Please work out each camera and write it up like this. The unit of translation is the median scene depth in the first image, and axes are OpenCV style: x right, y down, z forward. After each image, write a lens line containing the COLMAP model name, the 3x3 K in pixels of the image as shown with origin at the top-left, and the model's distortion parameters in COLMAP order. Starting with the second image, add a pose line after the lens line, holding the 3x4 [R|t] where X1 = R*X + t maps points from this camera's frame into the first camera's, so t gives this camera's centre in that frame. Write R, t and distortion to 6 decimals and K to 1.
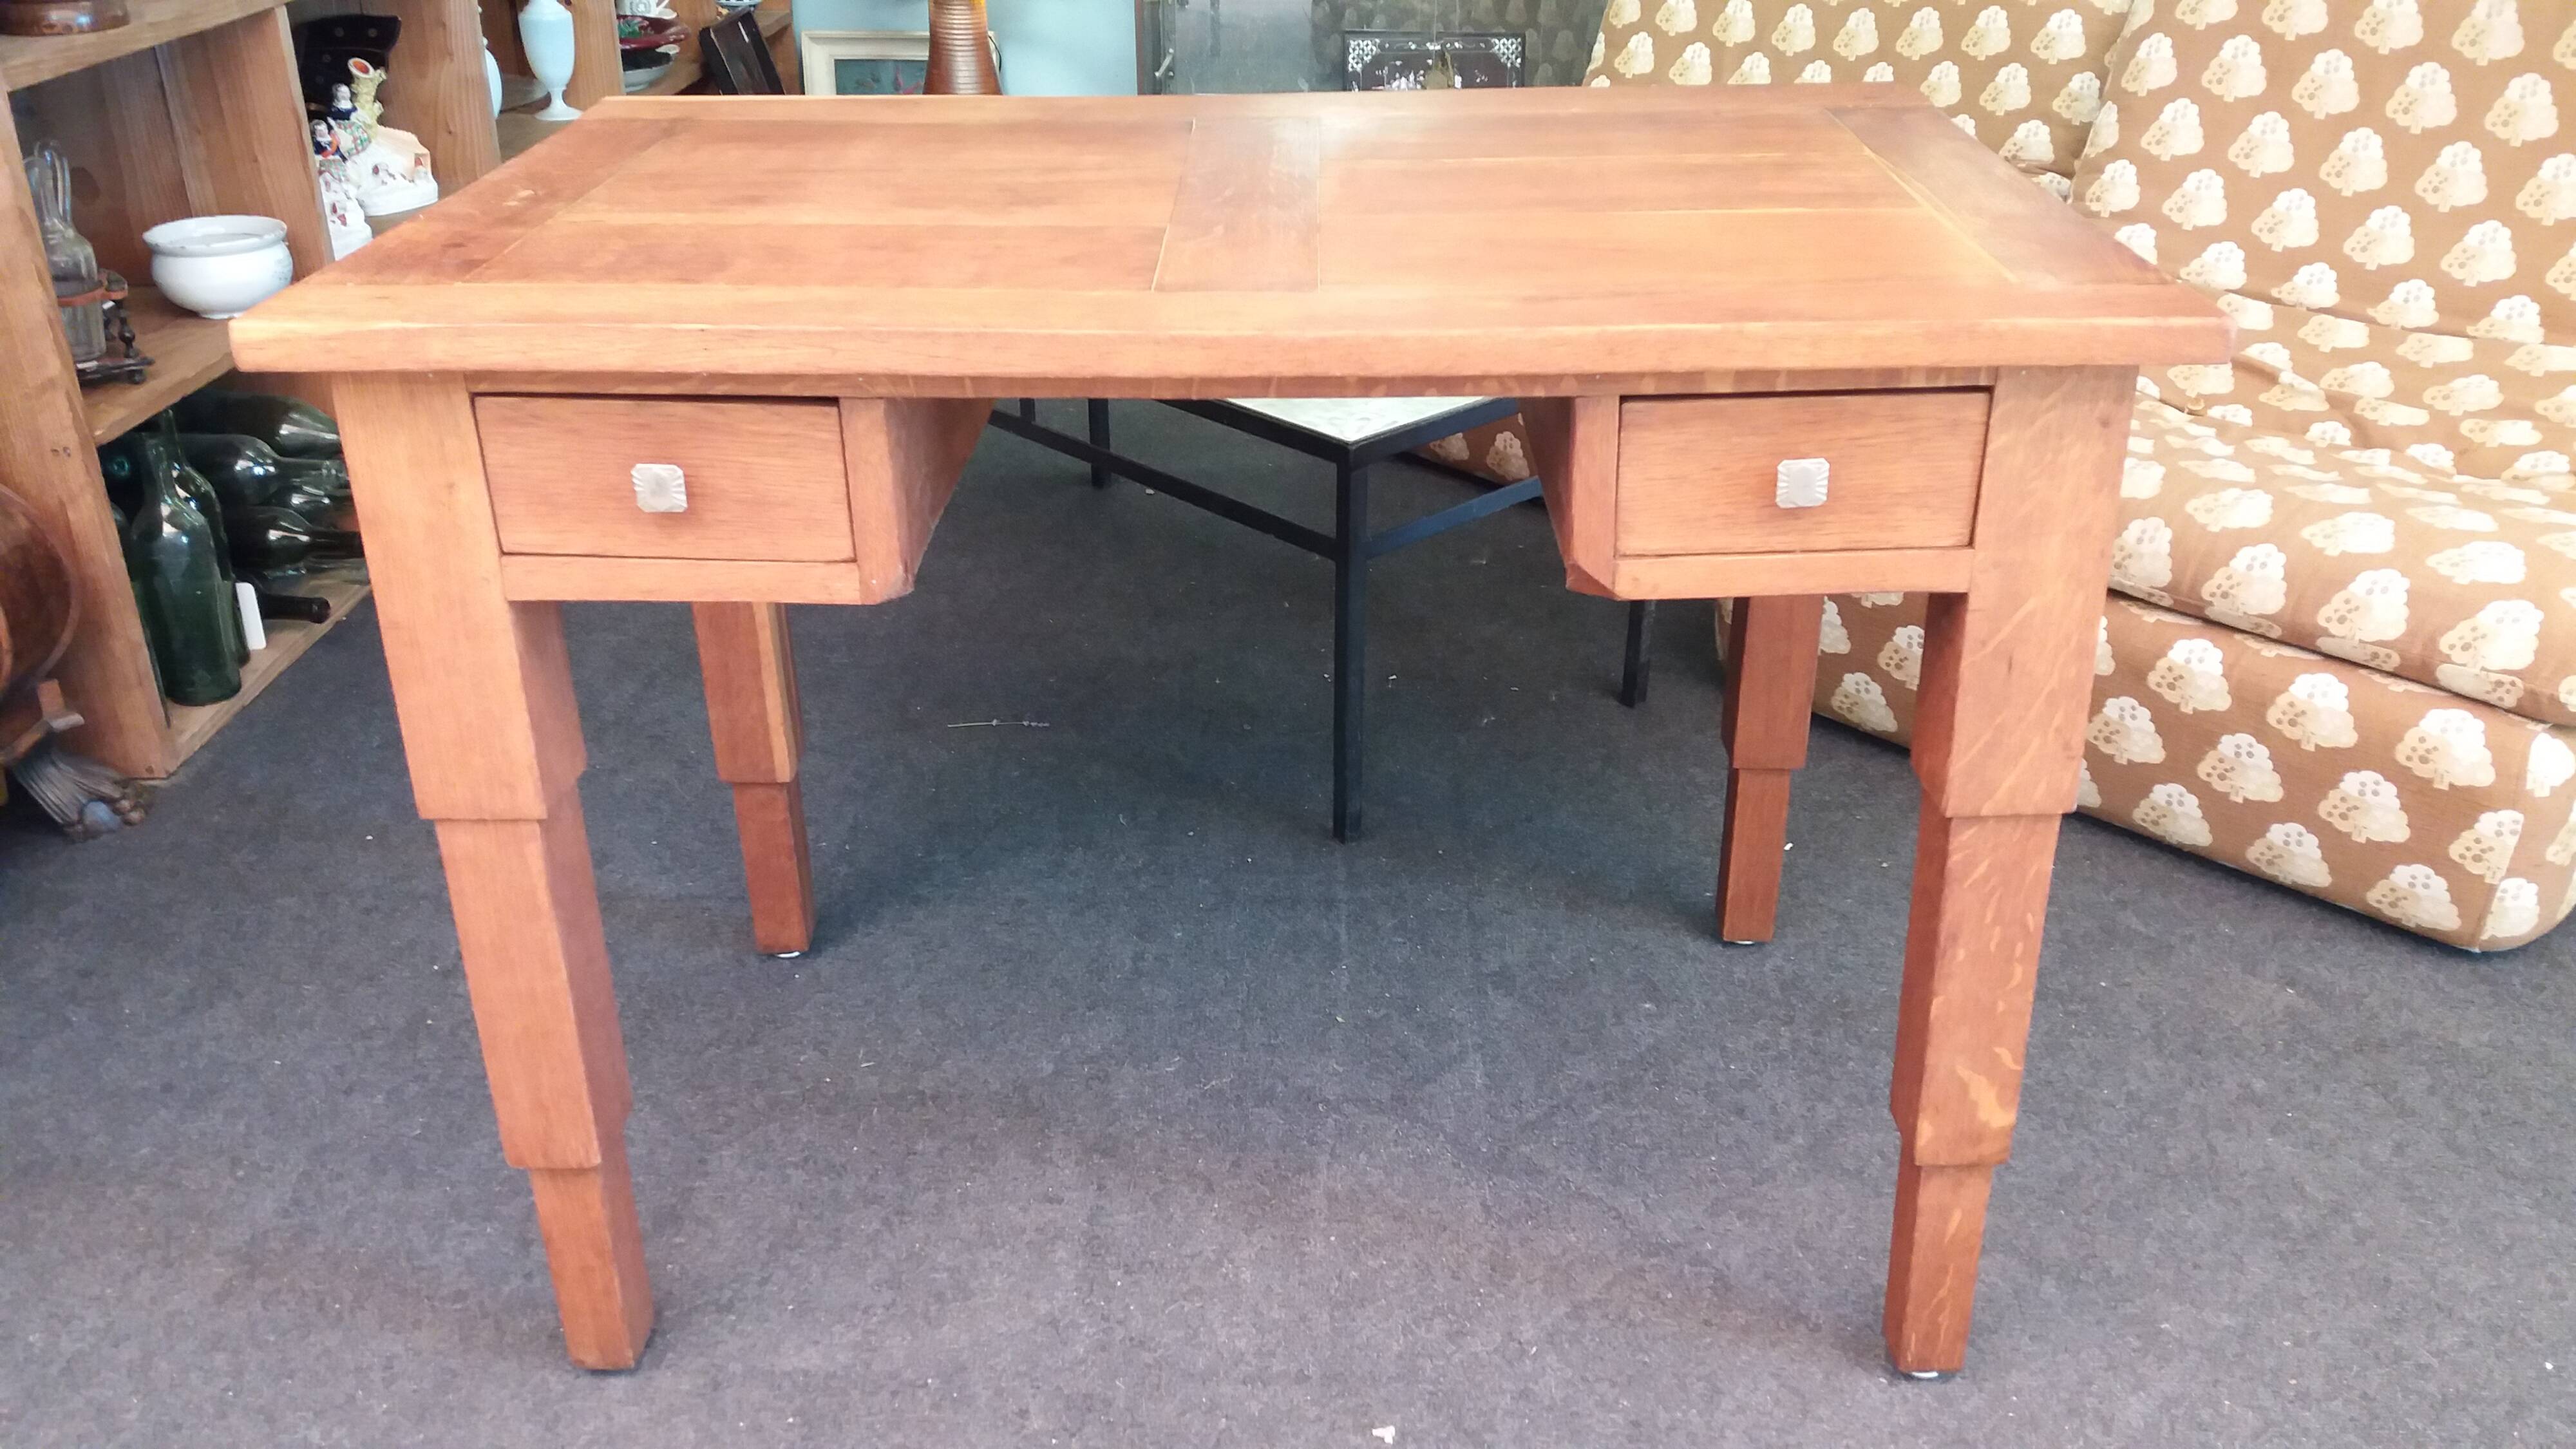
lens RADIAL K [[2112.4, 0, 1291.3], [0, 2112.4, 717.3], [0, 0, 1]] dist [0.082973, -0.144068]
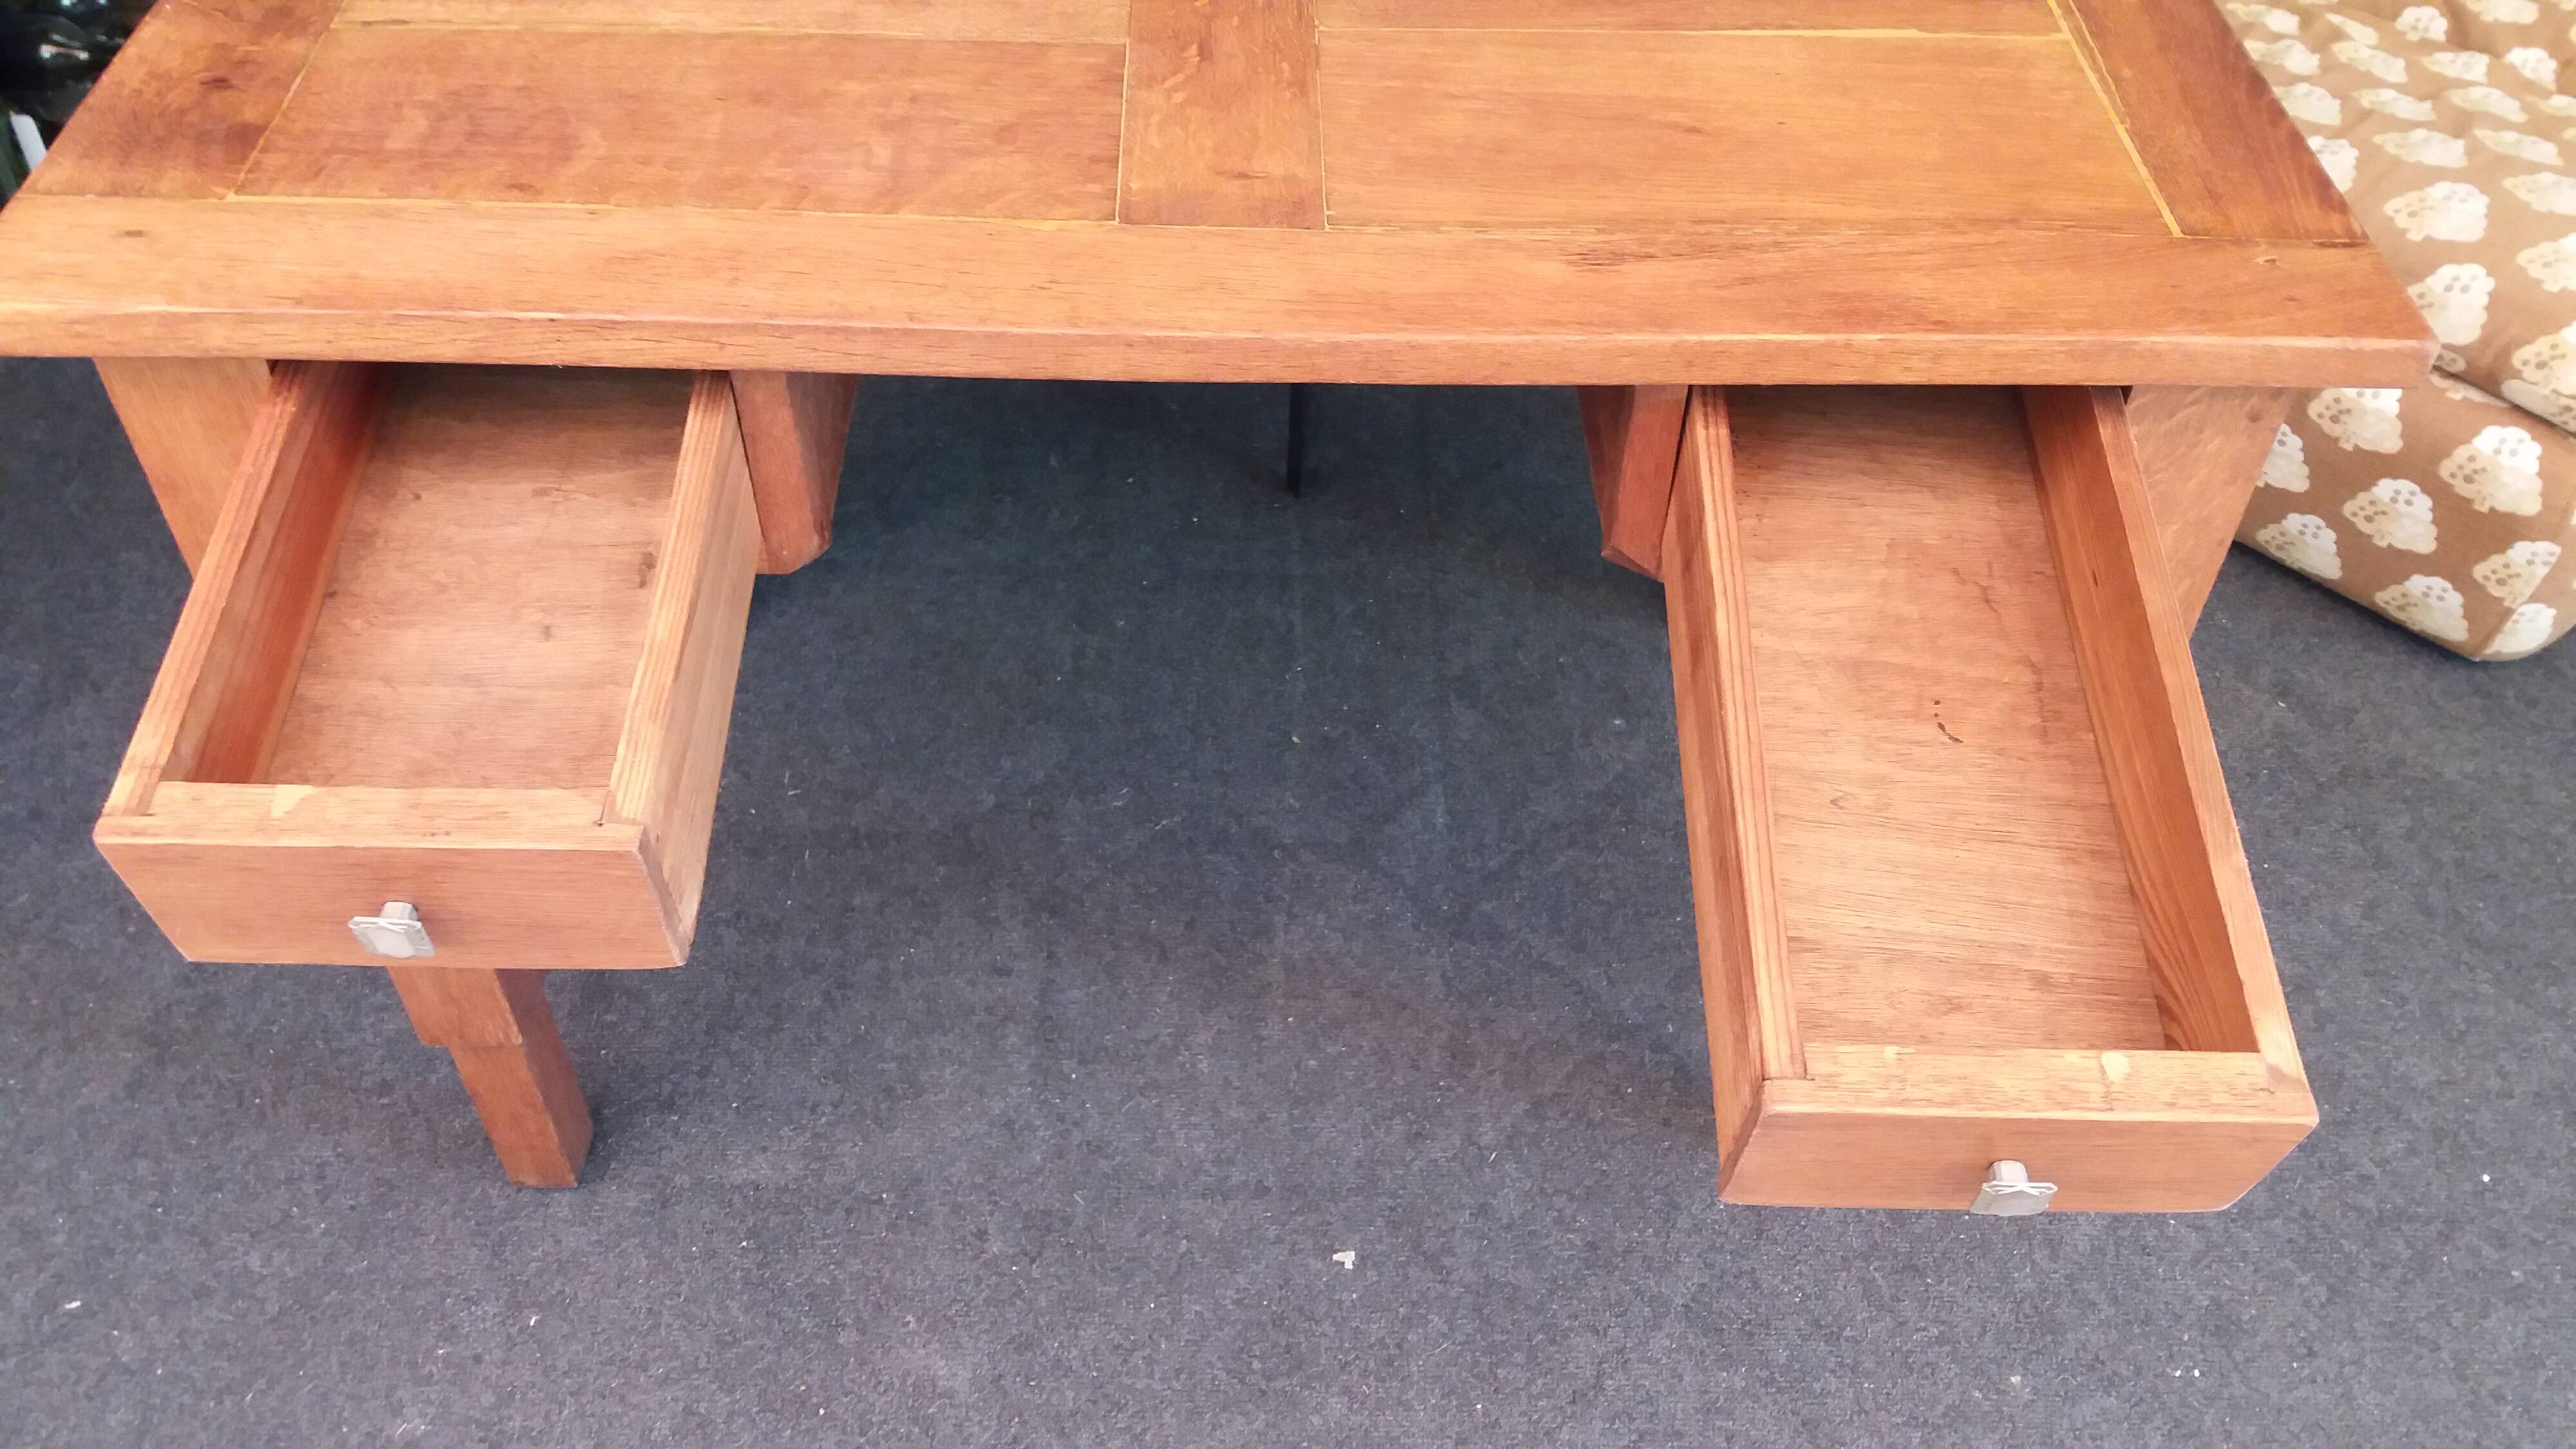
lens RADIAL K [[2112.4, 0, 1292.5], [0, 2112.4, 730.6], [0, 0, 1]] dist [0.082973, -0.144068]
pose [[0.998872, 0.007499, 0.046879, -0.025843], [-0.023344, 0.937403, 0.347464, -0.214325], [-0.041339, -0.348167, 0.936521, 0.130273]]
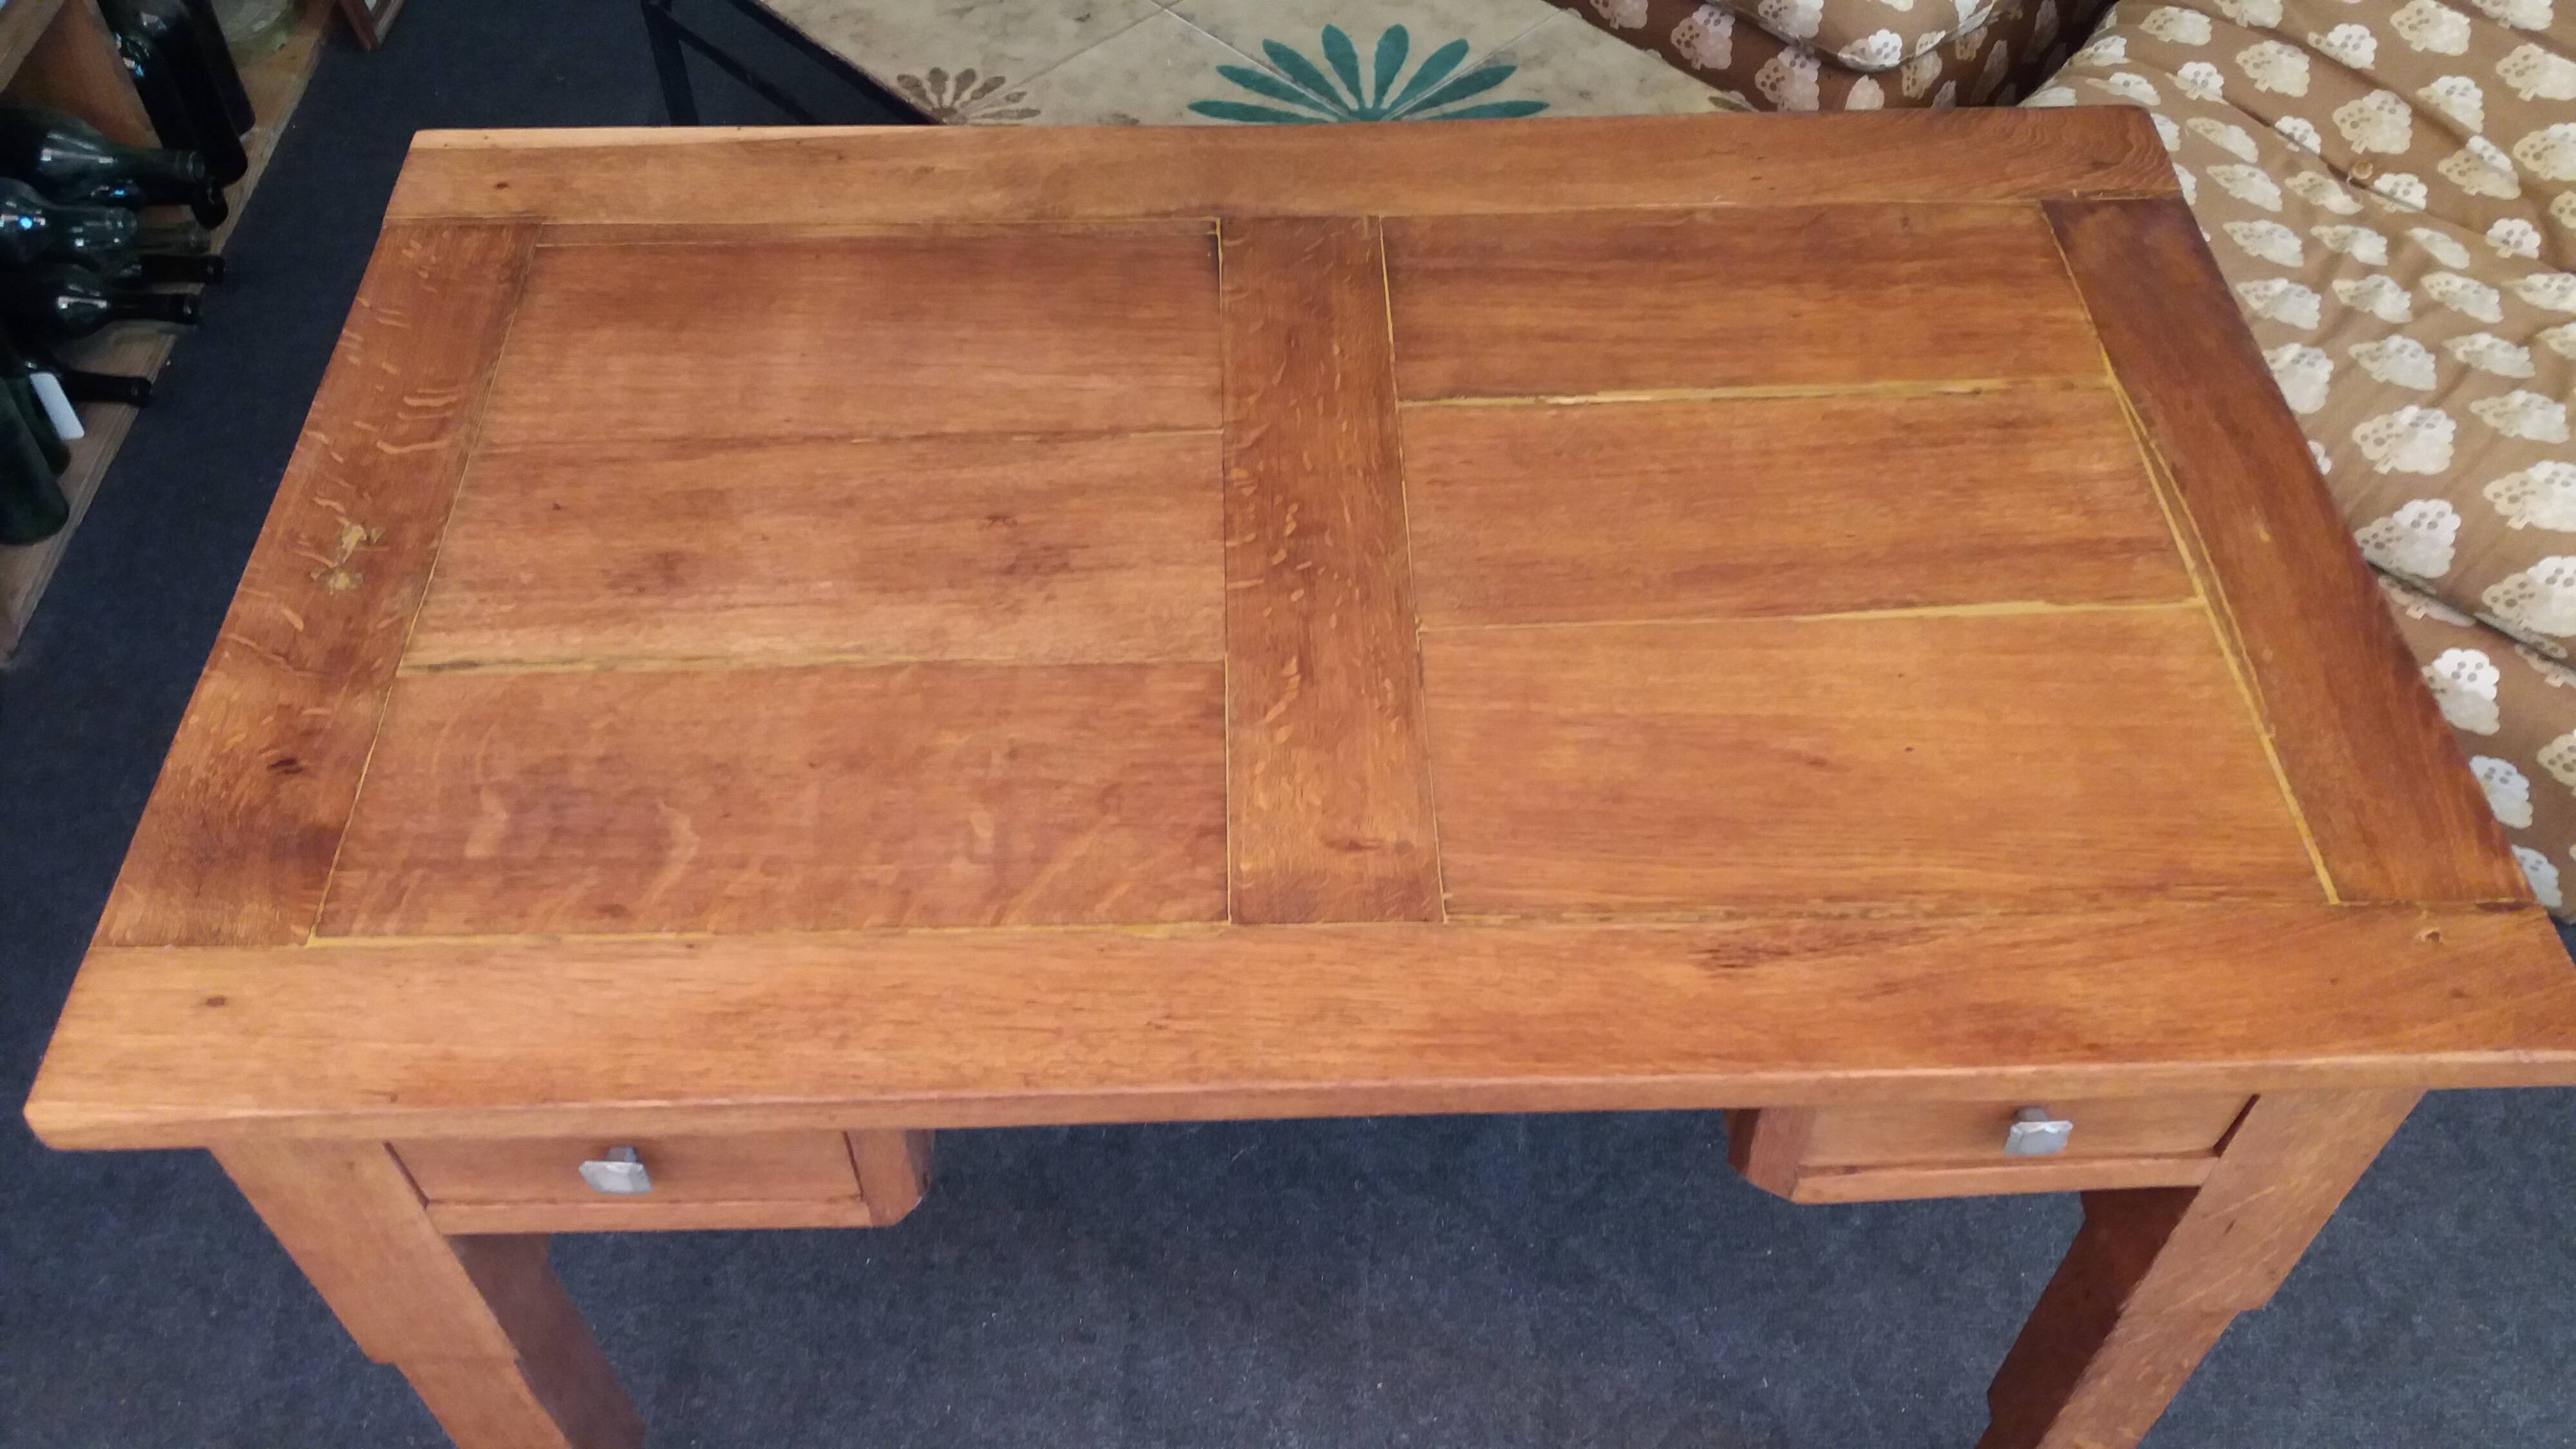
lens RADIAL K [[2112.4, 0, 1295.6], [0, 2112.4, 725.0], [0, 0, 1]] dist [0.082973, -0.144068]
pose [[0.998974, -0.019392, 0.040925, -0.051558], [0.001354, 0.916069, 0.401019, -0.410146], [-0.045267, -0.400553, 0.915155, 0.231526]]
